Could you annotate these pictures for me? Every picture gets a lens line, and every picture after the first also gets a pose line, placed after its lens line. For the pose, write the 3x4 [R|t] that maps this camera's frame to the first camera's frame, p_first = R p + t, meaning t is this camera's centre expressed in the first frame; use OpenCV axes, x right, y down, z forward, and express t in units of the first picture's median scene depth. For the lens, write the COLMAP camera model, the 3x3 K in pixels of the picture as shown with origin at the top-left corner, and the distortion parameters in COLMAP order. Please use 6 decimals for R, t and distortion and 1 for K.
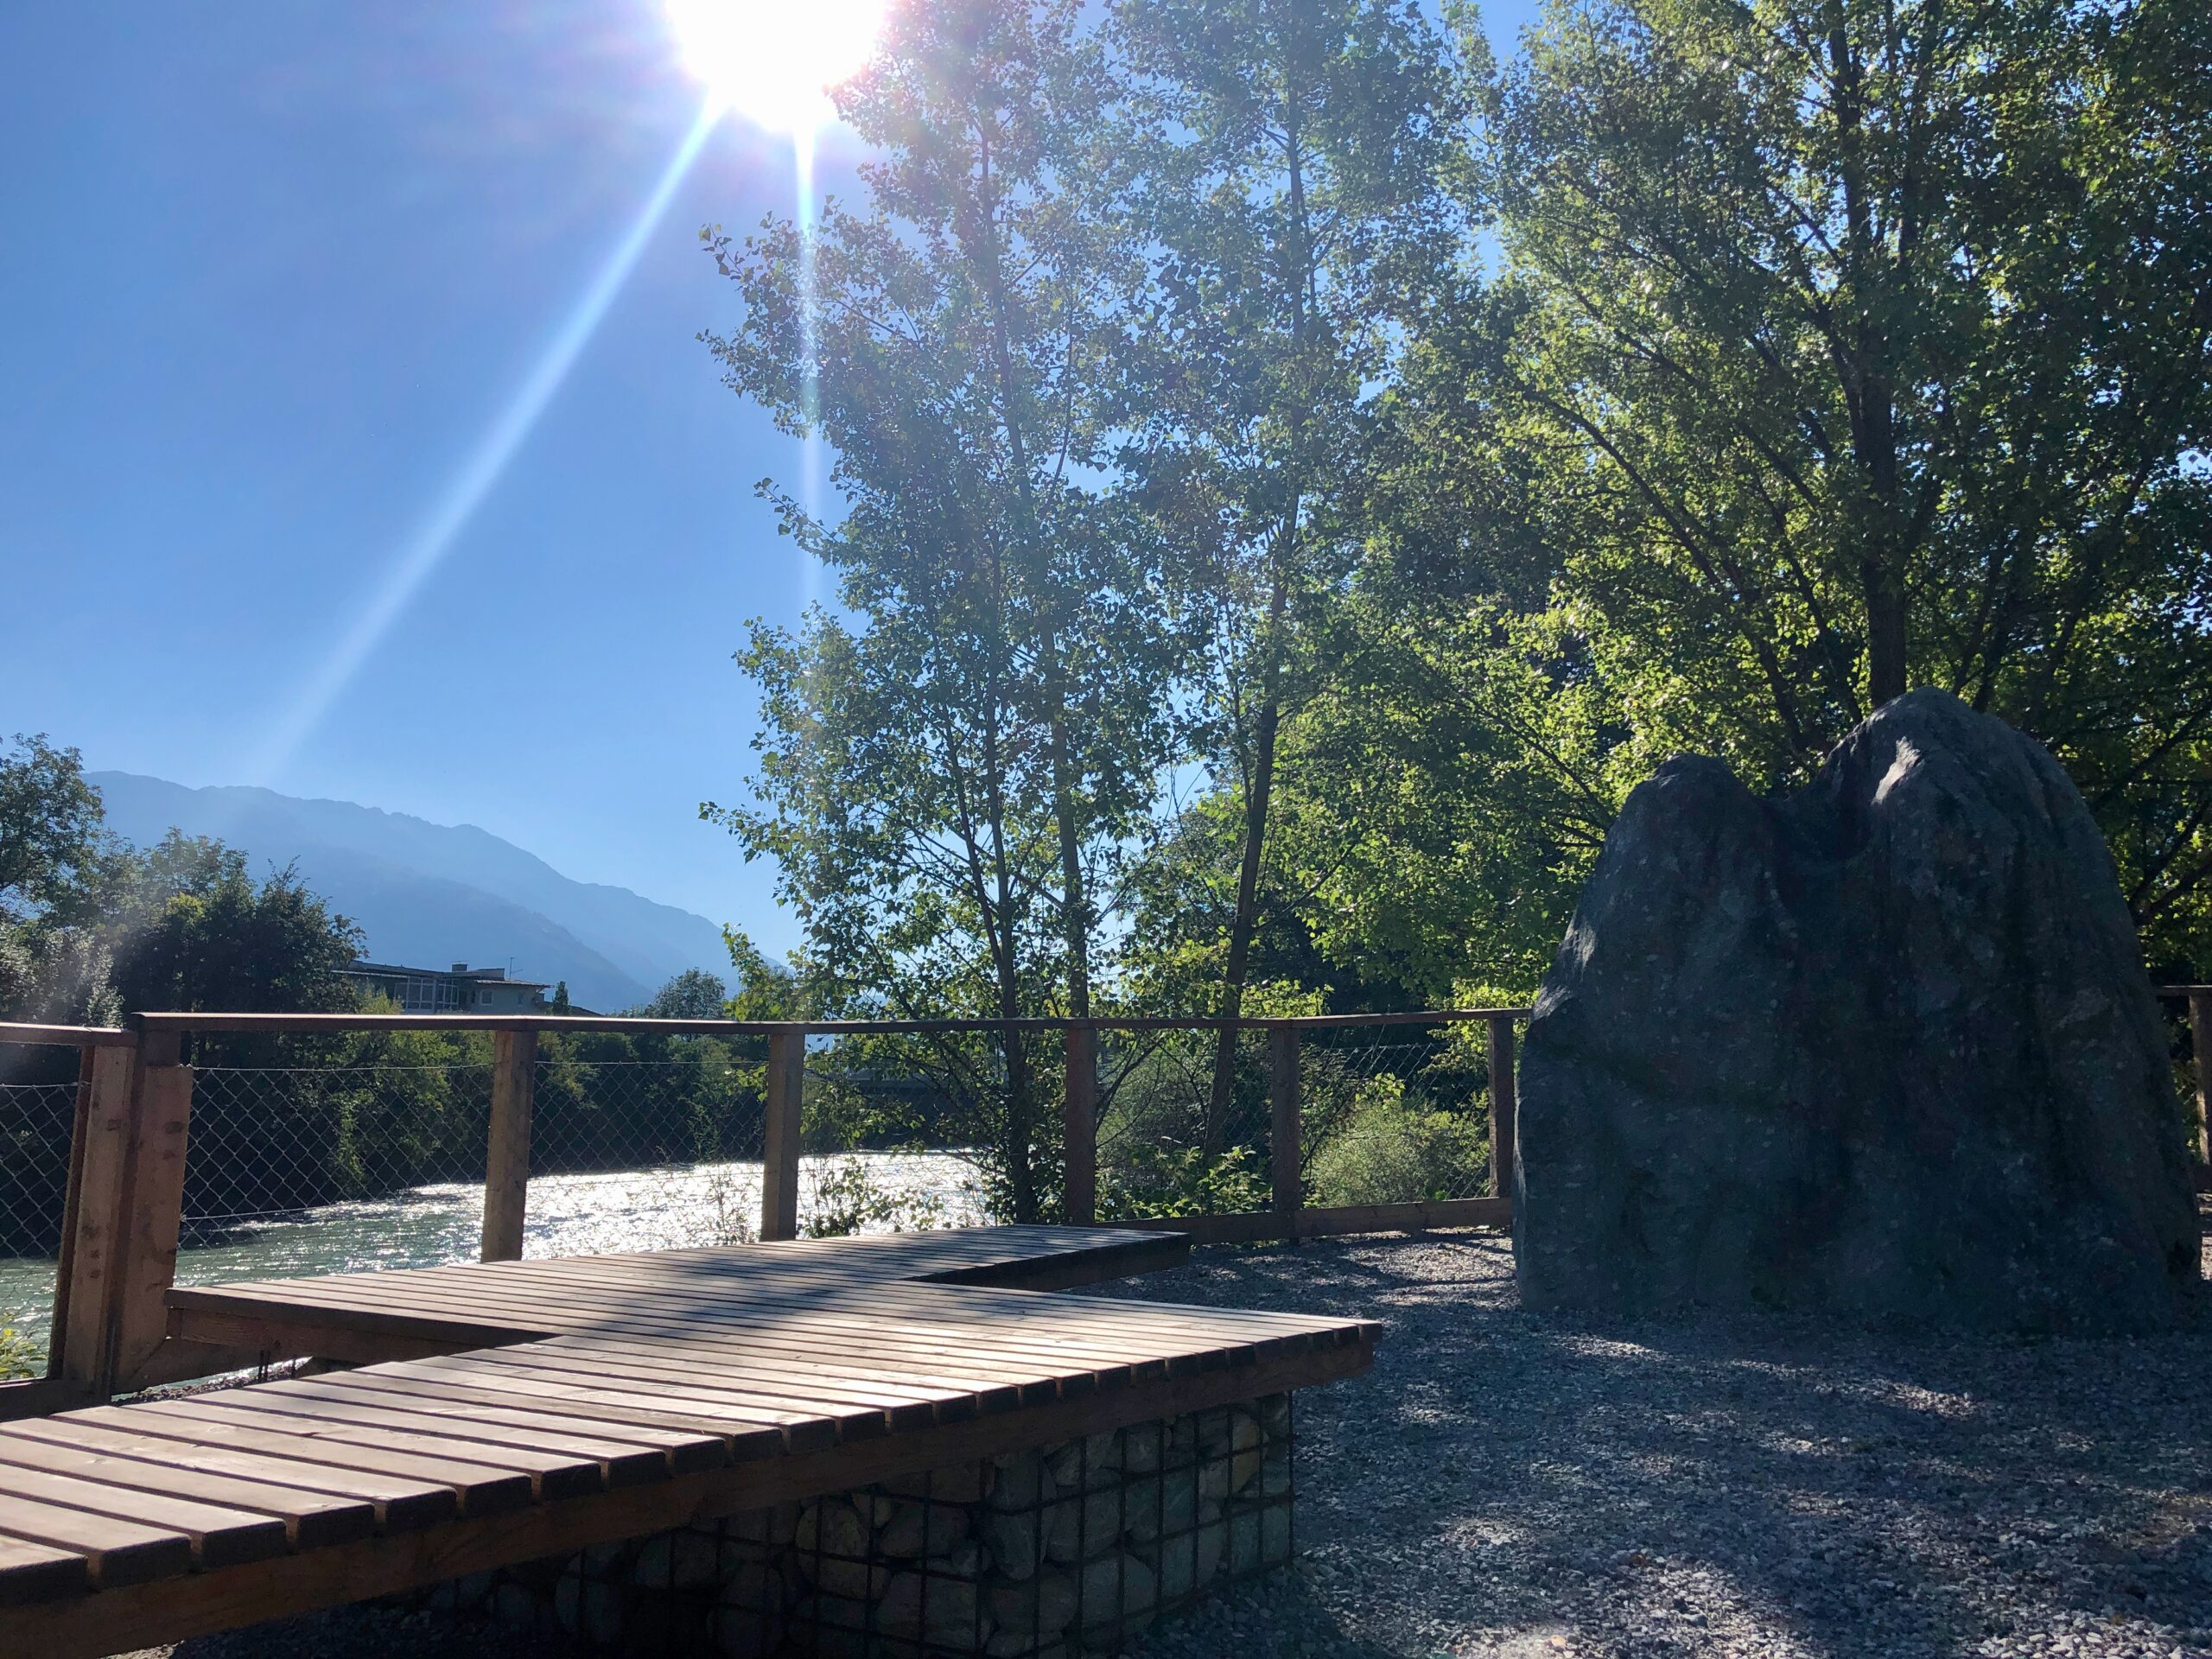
lens RADIAL K [[1806.6, 0, 1109.0], [0, 1806.6, 828.8], [0, 0, 1]] dist [-0.000111, 0.003924]
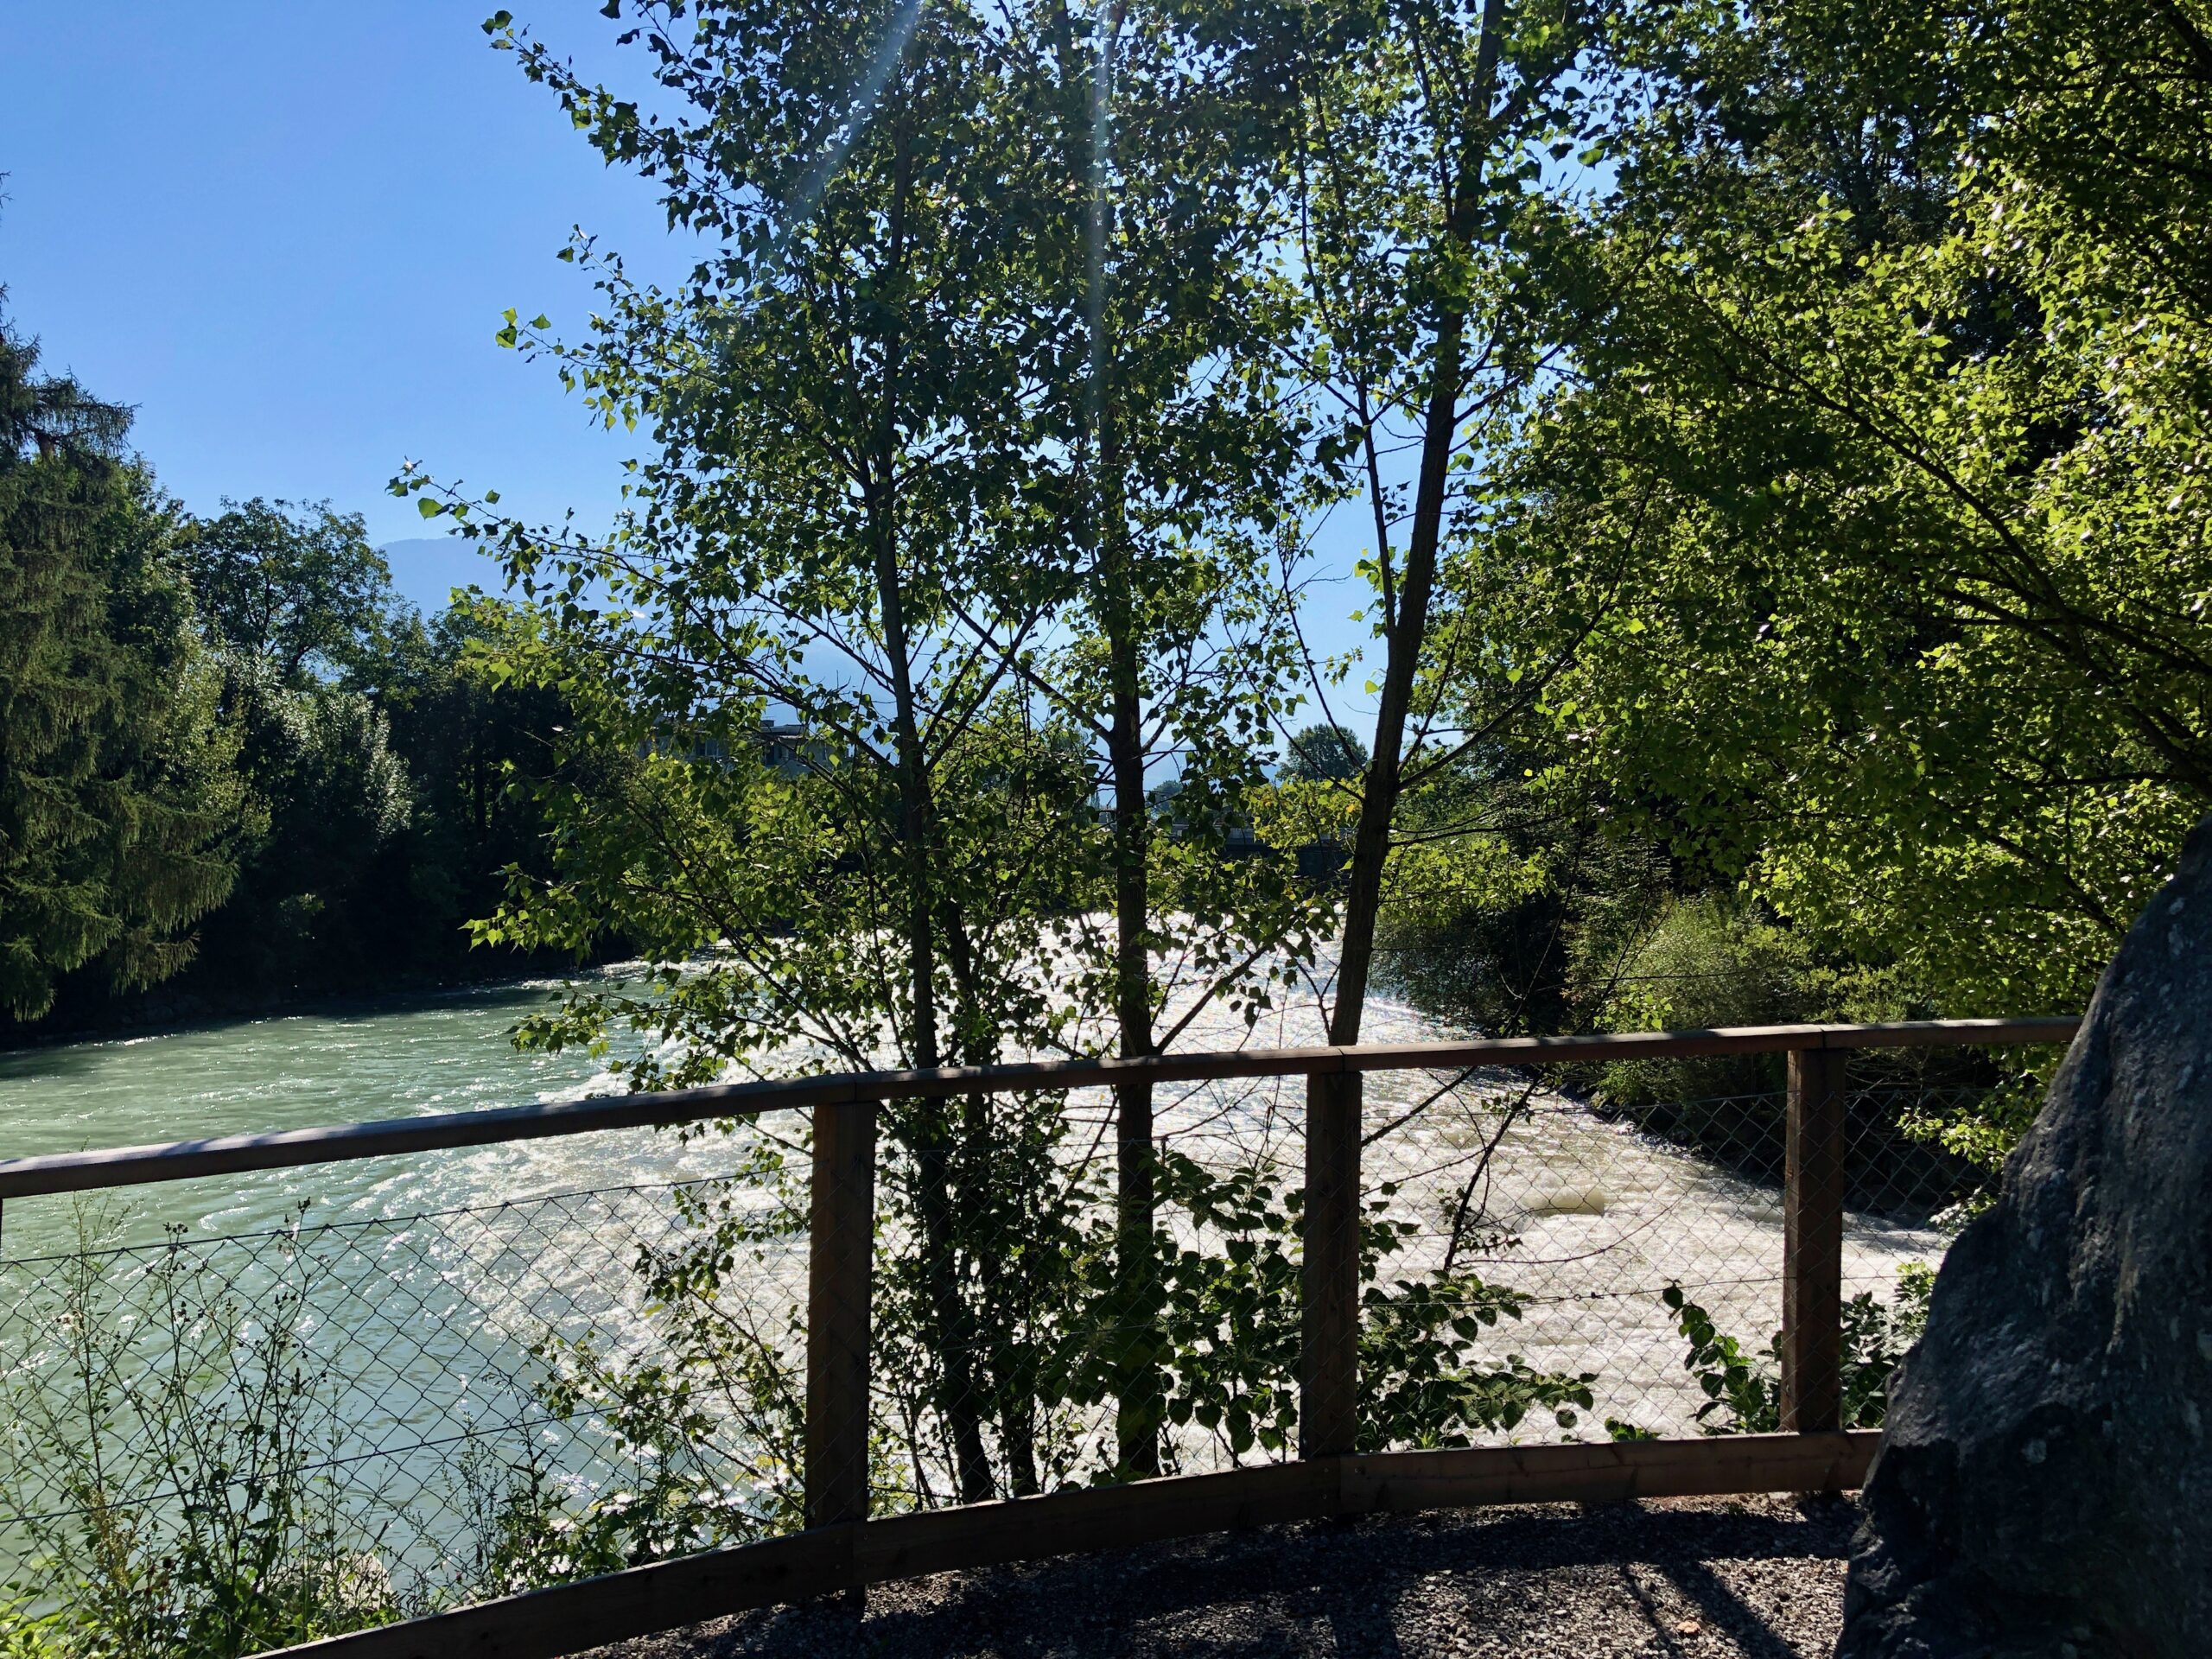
lens RADIAL K [[1806.6, 0, 1102.9], [0, 1806.6, 825.2], [0, 0, 1]] dist [-0.000111, 0.003924]
pose [[0.984045, 0.008252, -0.177728, 0.081355], [0.016287, 0.990552, 0.136168, -0.011988], [0.177173, -0.136890, 0.974613, 0.362516]]
